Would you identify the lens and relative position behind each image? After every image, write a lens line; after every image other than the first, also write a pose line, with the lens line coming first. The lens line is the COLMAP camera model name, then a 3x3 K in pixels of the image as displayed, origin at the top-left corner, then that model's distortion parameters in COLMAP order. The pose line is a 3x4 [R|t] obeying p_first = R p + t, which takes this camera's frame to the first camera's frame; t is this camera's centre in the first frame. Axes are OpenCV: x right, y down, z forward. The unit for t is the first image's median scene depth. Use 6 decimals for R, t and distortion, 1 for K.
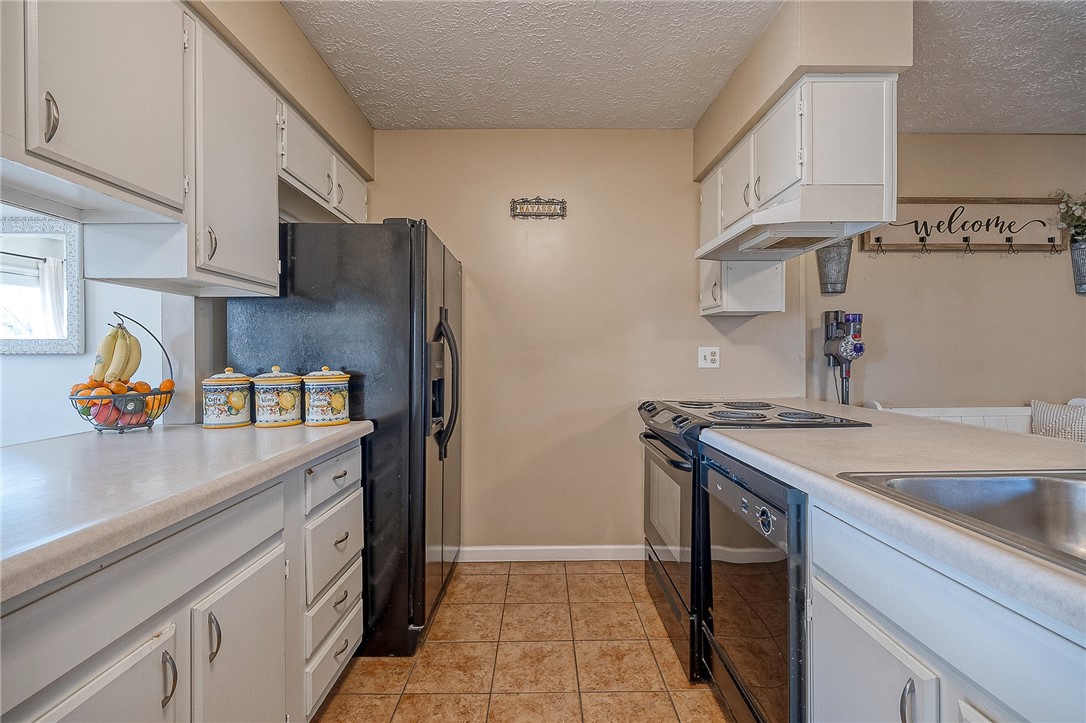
lens RADIAL K [[545.5, 0, 543.0], [0, 545.5, 361.5], [0, 0, 1]] dist [-0.002233, -0.000447]
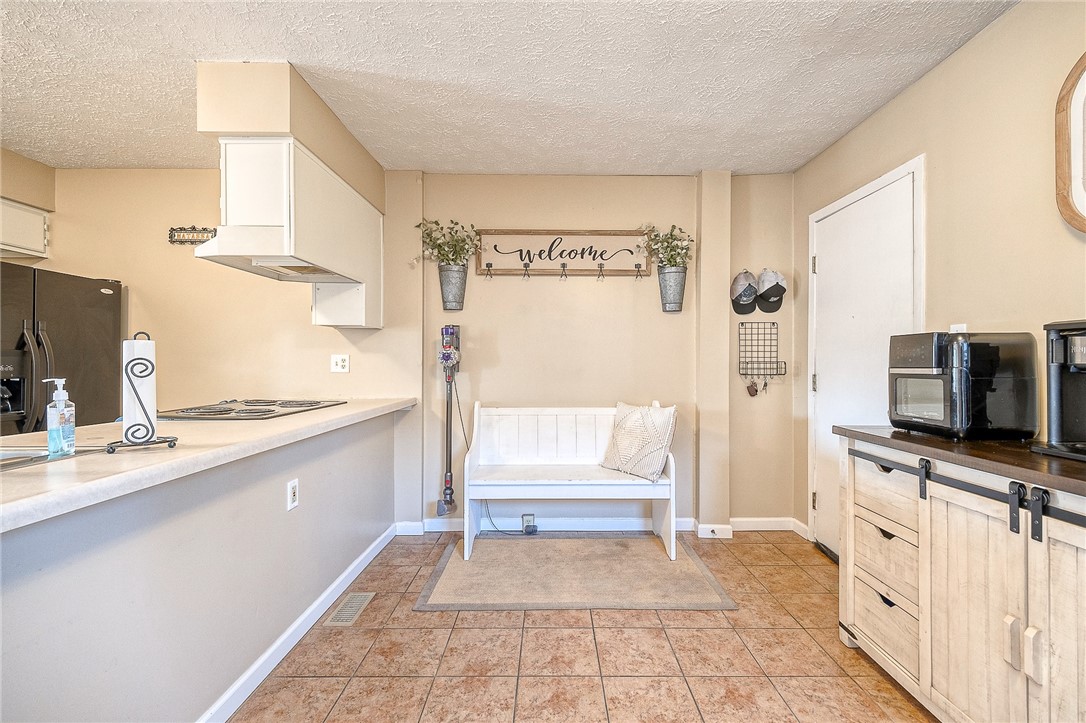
lens RADIAL K [[512.6, 0, 543.0], [0, 512.6, 361.5], [0, 0, 1]] dist [0.036961, -0.016538]
pose [[0.999917, 0.008457, -0.009741, 0.745222], [-0.008588, 0.999872, -0.013518, -0.000675], [0.009626, 0.013601, 0.999861, -0.109353]]
